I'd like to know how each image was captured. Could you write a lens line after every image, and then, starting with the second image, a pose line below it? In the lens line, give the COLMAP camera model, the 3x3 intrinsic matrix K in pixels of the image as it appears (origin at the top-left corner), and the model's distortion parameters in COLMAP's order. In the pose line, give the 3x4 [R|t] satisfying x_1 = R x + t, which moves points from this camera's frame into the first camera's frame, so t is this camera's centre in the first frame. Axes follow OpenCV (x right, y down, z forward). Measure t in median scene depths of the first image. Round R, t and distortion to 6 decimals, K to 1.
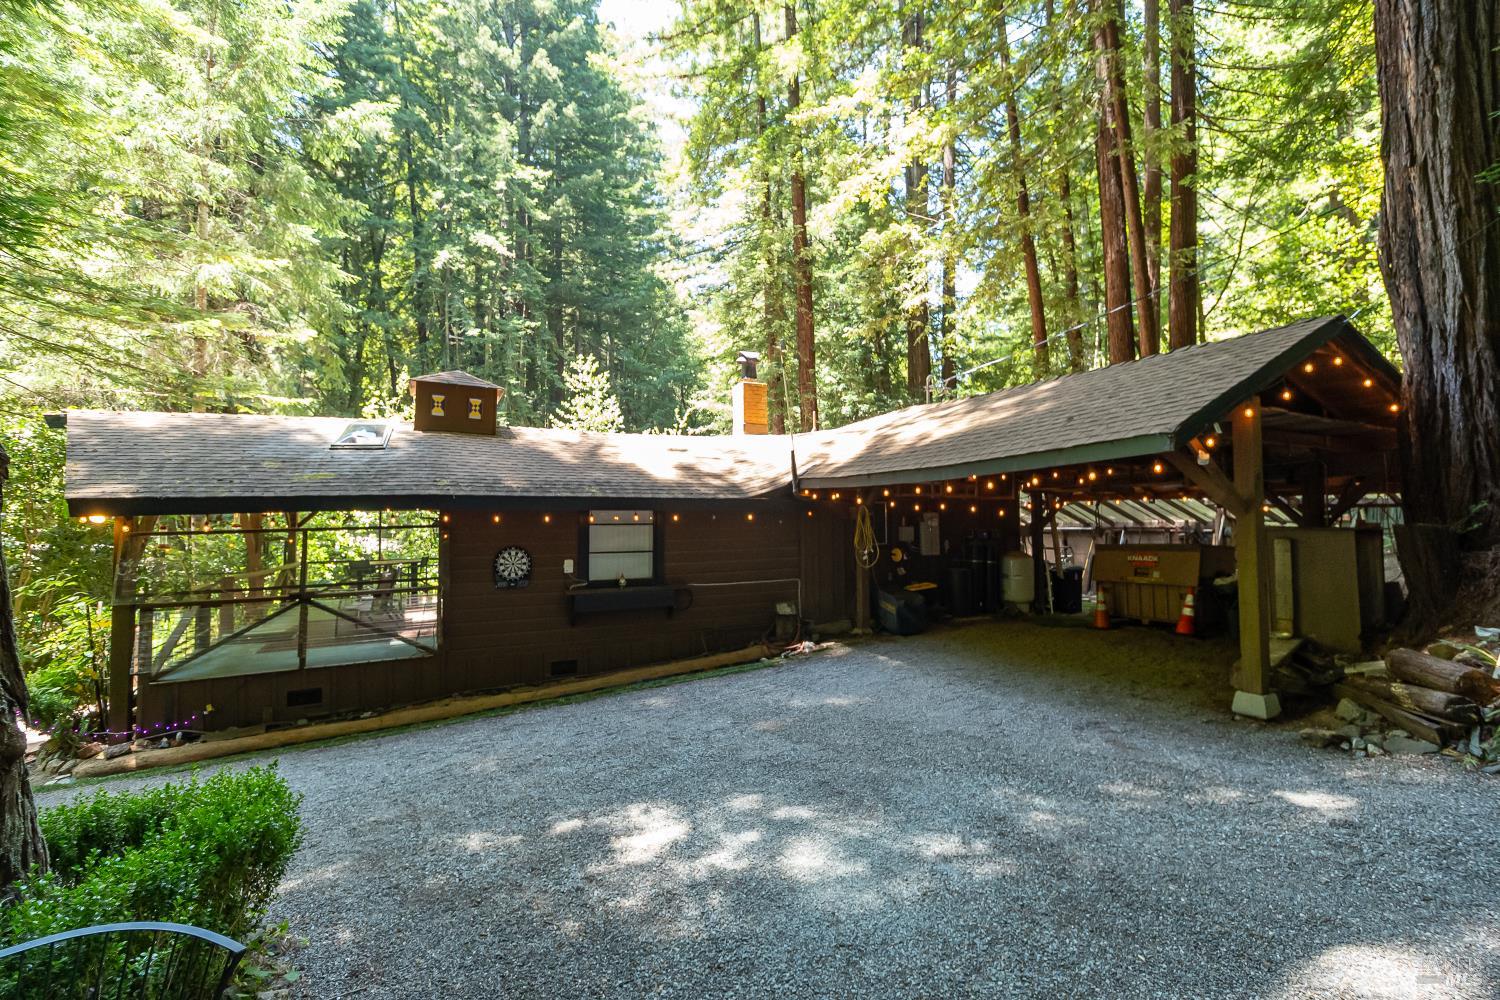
lens RADIAL K [[659.0, 0, 747.3], [0, 659.0, 499.1], [0, 0, 1]] dist [0.001418, -0.000493]
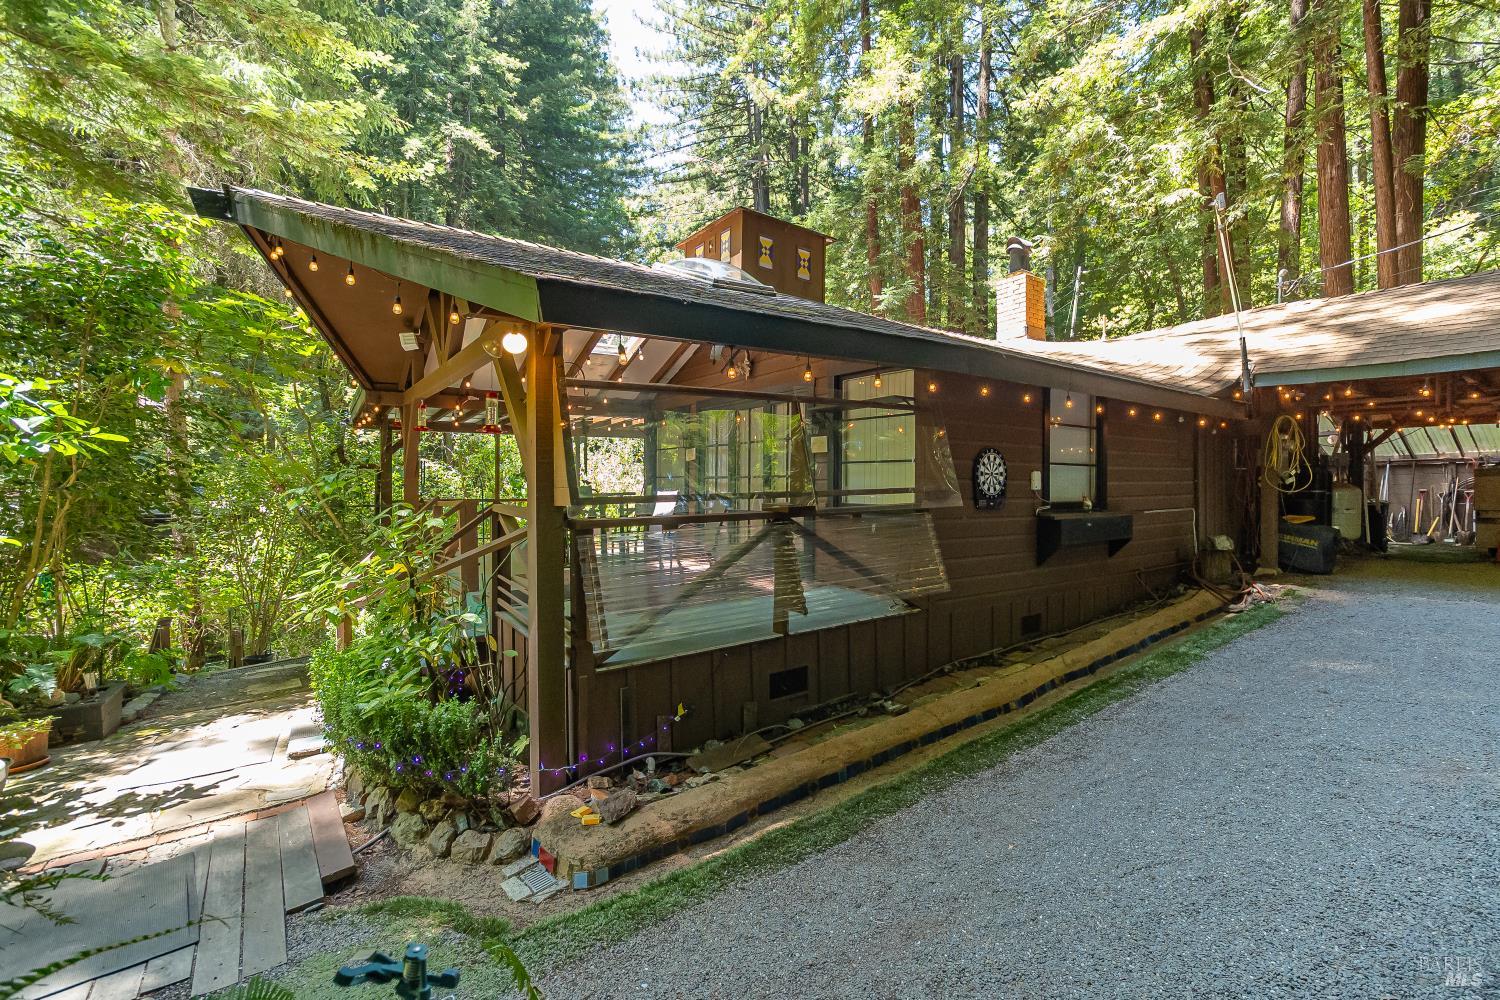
lens RADIAL K [[659.0, 0, 750.8], [0, 659.0, 499.9], [0, 0, 1]] dist [0.001418, -0.000493]
pose [[0.984016, -0.001017, 0.178074, -0.649882], [-0.007511, 0.998857, 0.047211, 0.086313], [-0.177919, -0.047794, 0.982884, 0.344742]]
